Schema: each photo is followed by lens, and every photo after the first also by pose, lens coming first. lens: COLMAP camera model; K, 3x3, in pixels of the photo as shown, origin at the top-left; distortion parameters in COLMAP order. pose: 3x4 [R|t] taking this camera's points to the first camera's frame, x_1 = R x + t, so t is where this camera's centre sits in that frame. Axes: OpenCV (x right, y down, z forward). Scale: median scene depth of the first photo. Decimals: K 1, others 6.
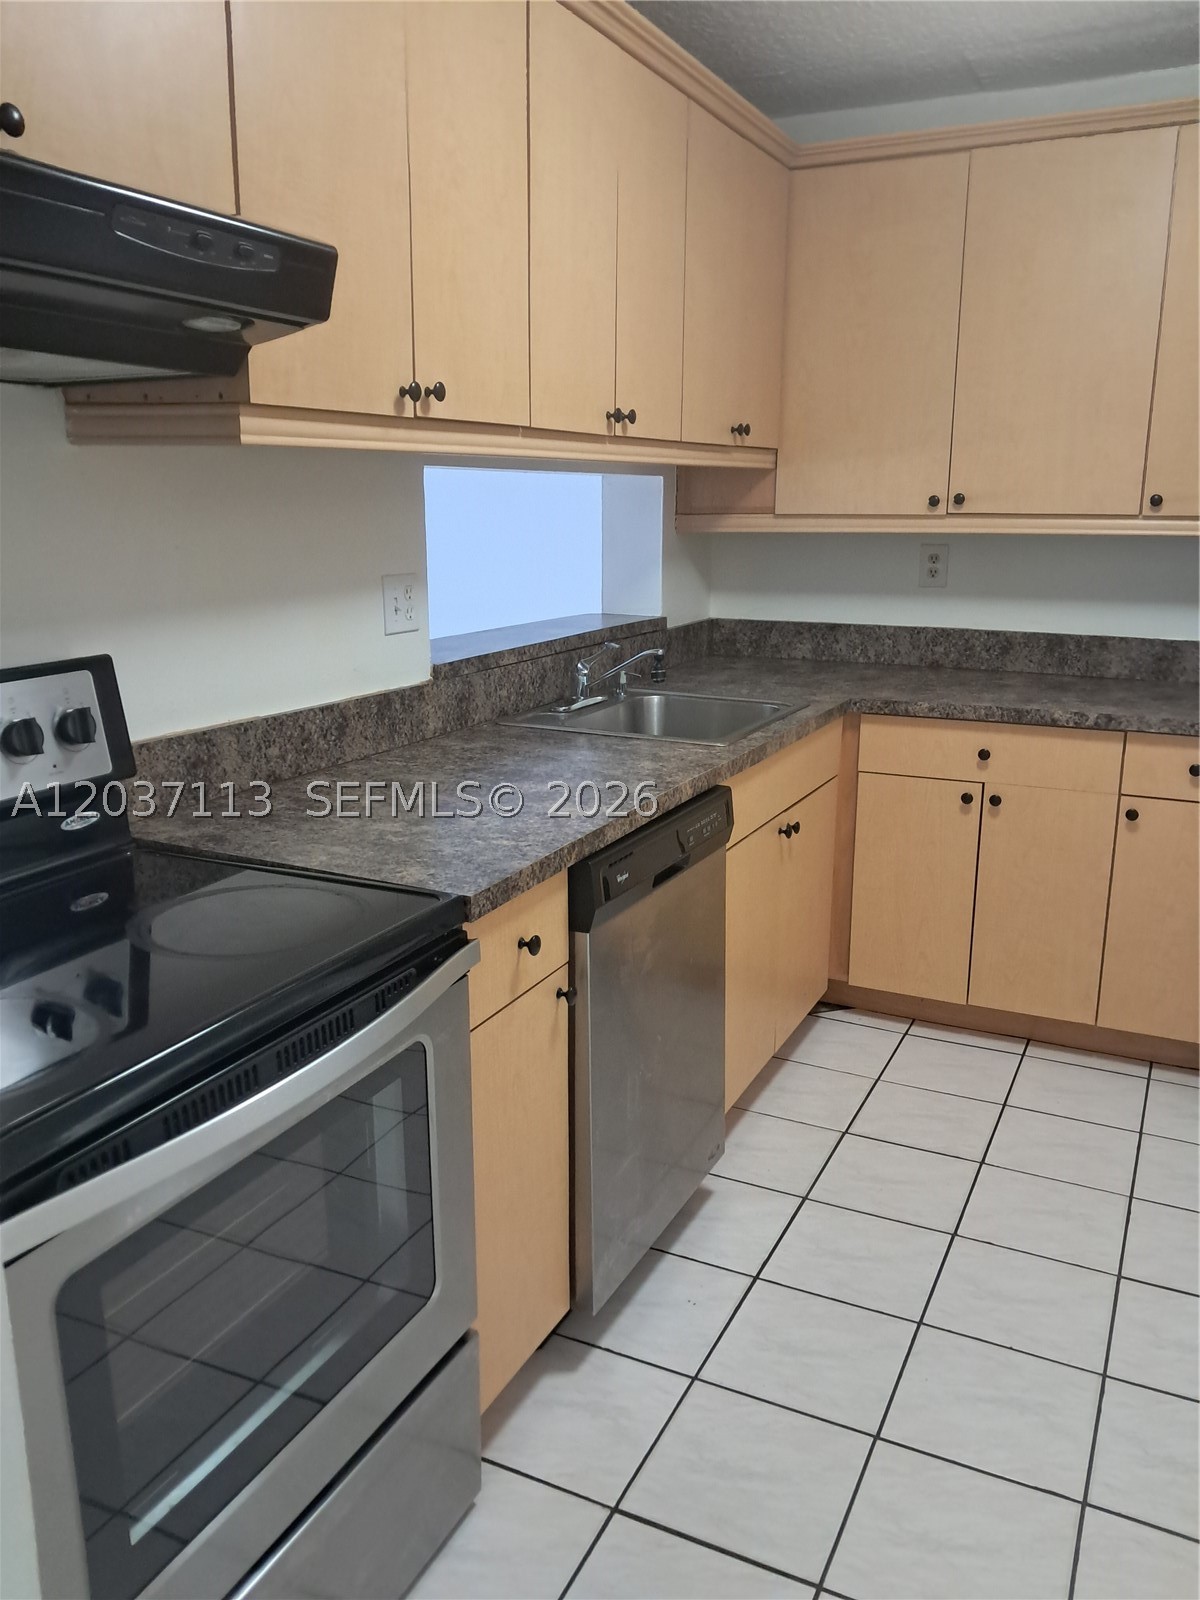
lens RADIAL K [[1257.1, 0, 613.3], [0, 1257.1, 805.7], [0, 0, 1]] dist [0.020099, -0.033703]
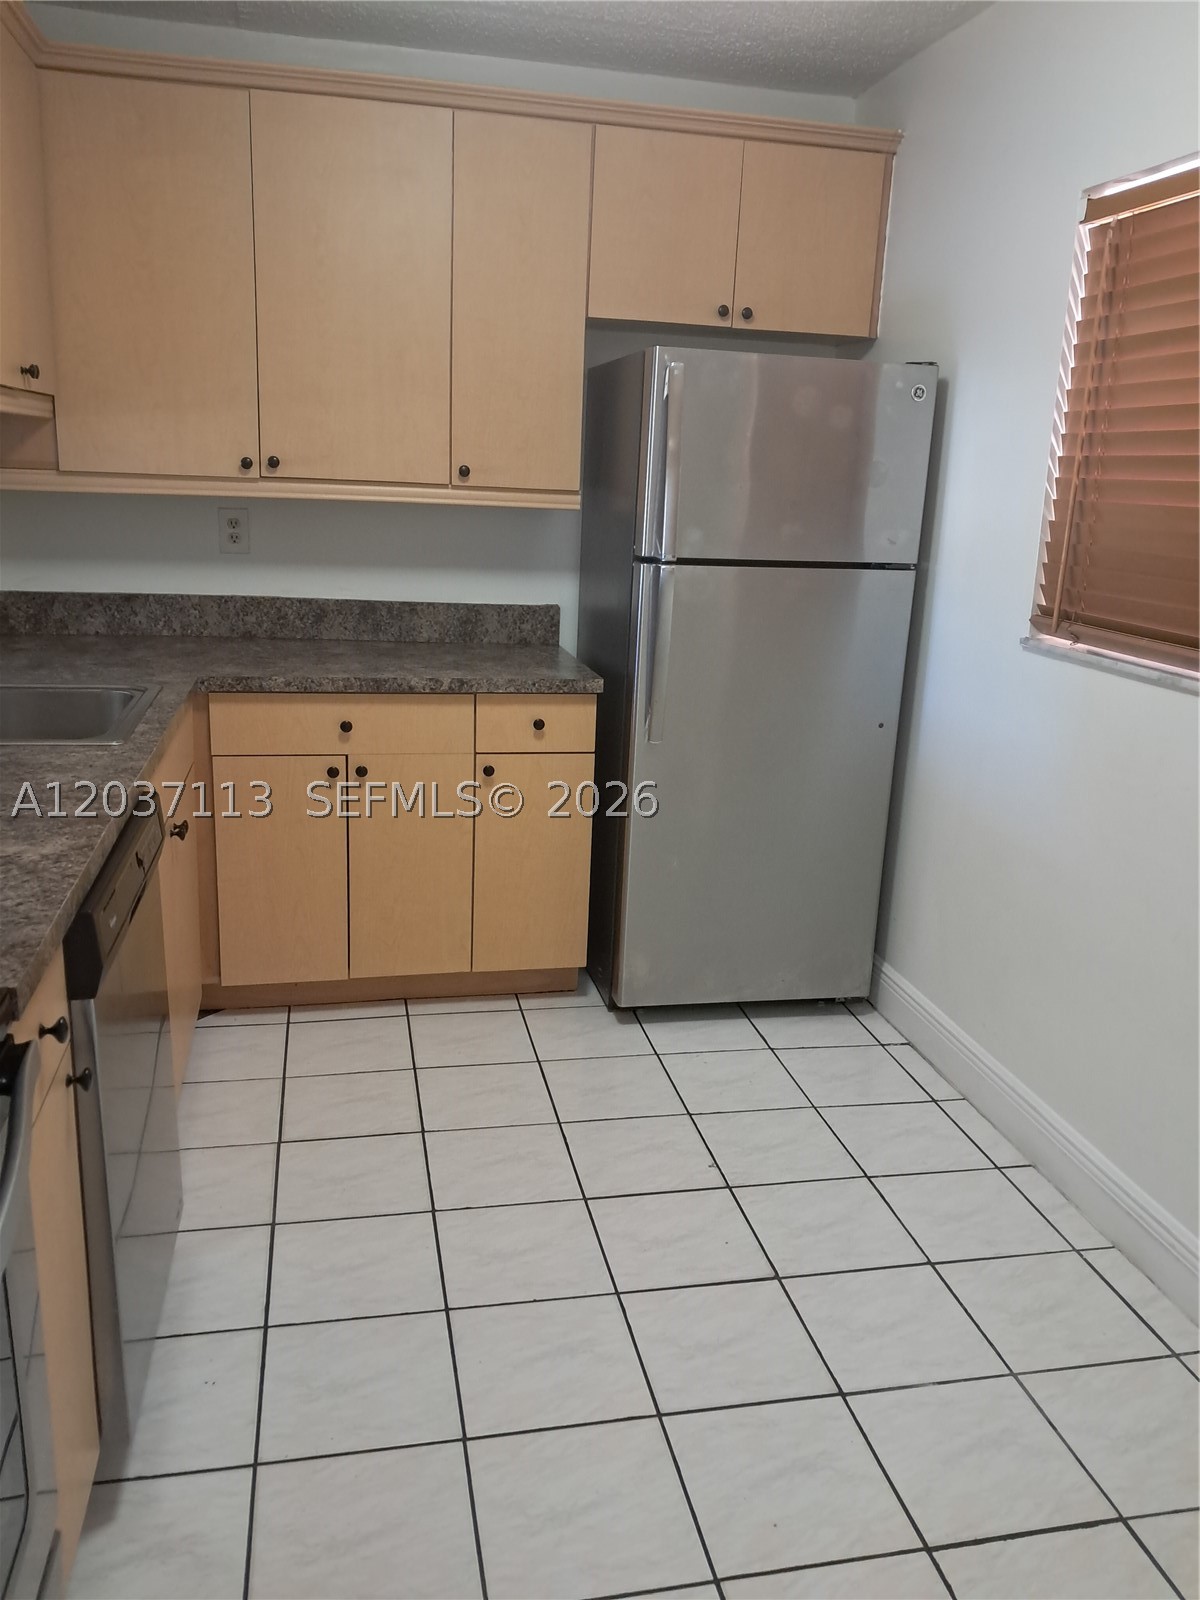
lens RADIAL K [[1257.1, 0, 601.9], [0, 1257.1, 798.8], [0, 0, 1]] dist [0.020099, -0.033703]
pose [[0.785931, -0.124084, 0.605735, -0.148300], [0.105578, 0.992201, 0.066265, -0.028089], [-0.609234, 0.011872, 0.792902, 0.096458]]
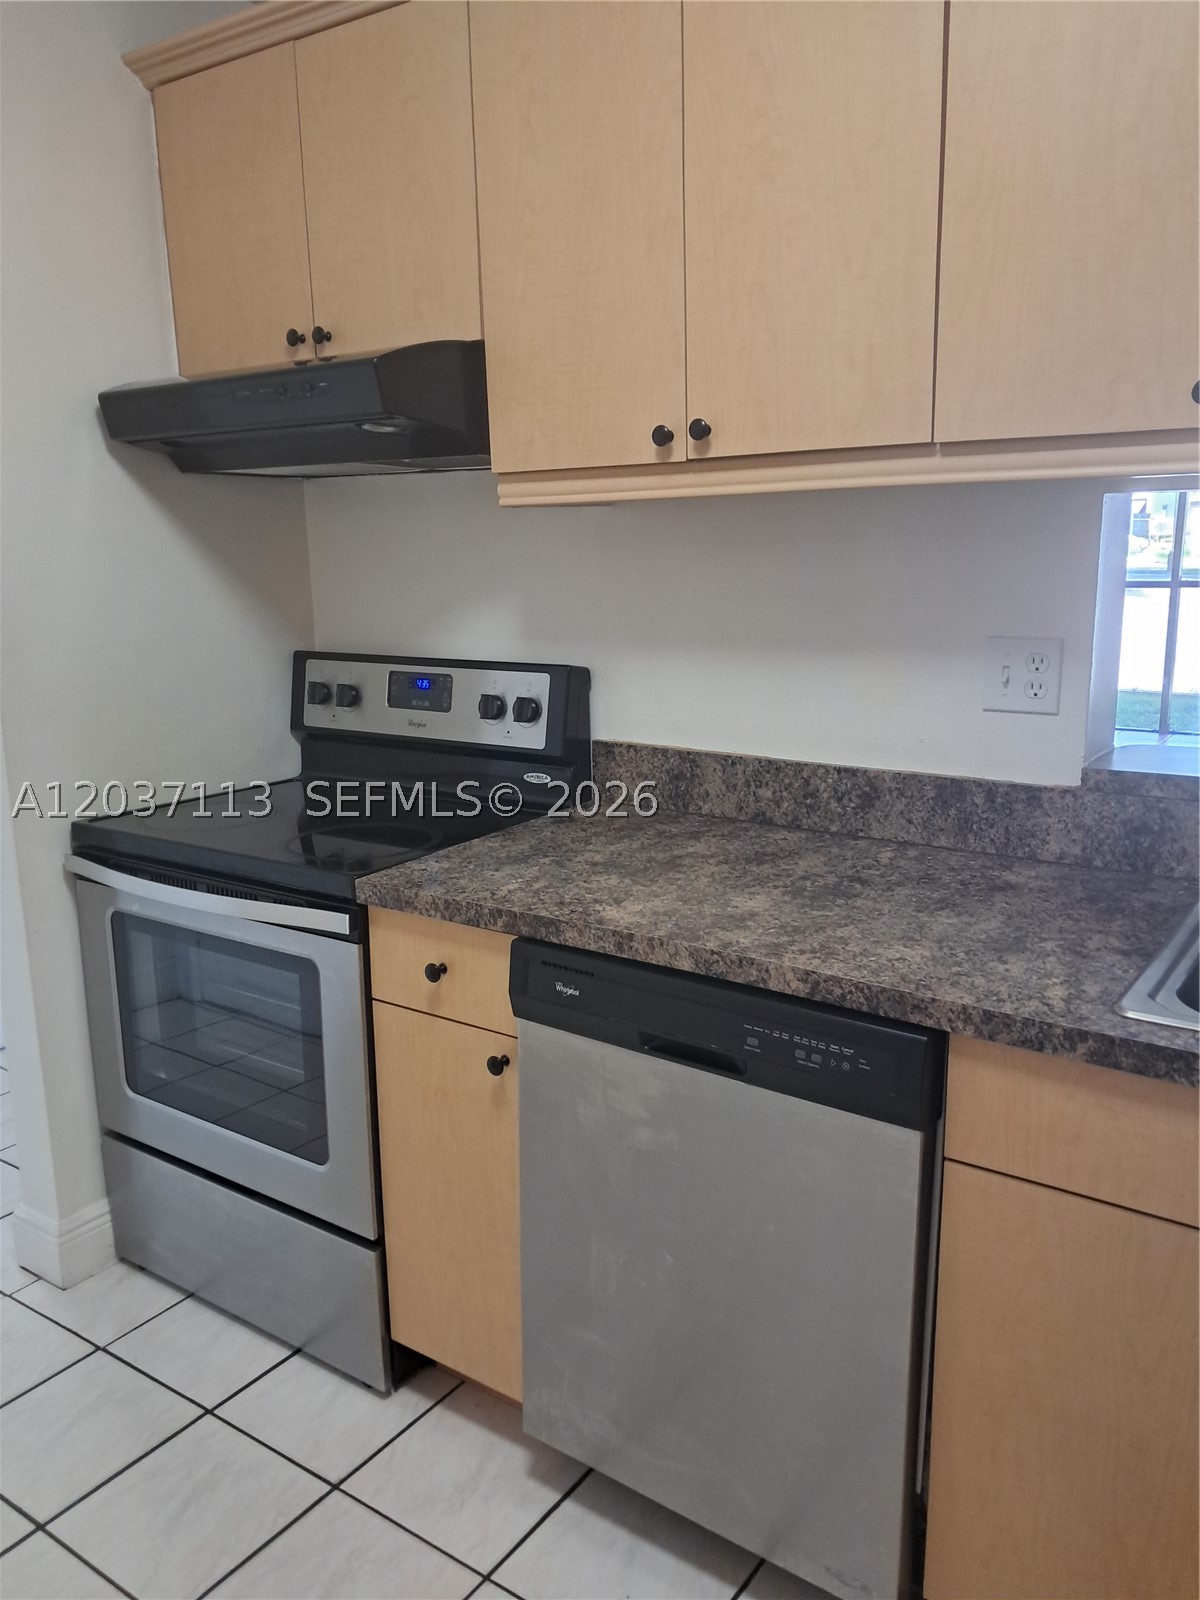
lens RADIAL K [[1257.1, 0, 606.5], [0, 1257.1, 816.6], [0, 0, 1]] dist [0.020099, -0.033703]
pose [[-0.172042, 0.206121, -0.963284, 0.519177], [-0.218172, 0.945607, 0.241304, -0.171761], [0.960626, 0.251676, -0.117714, 0.712543]]
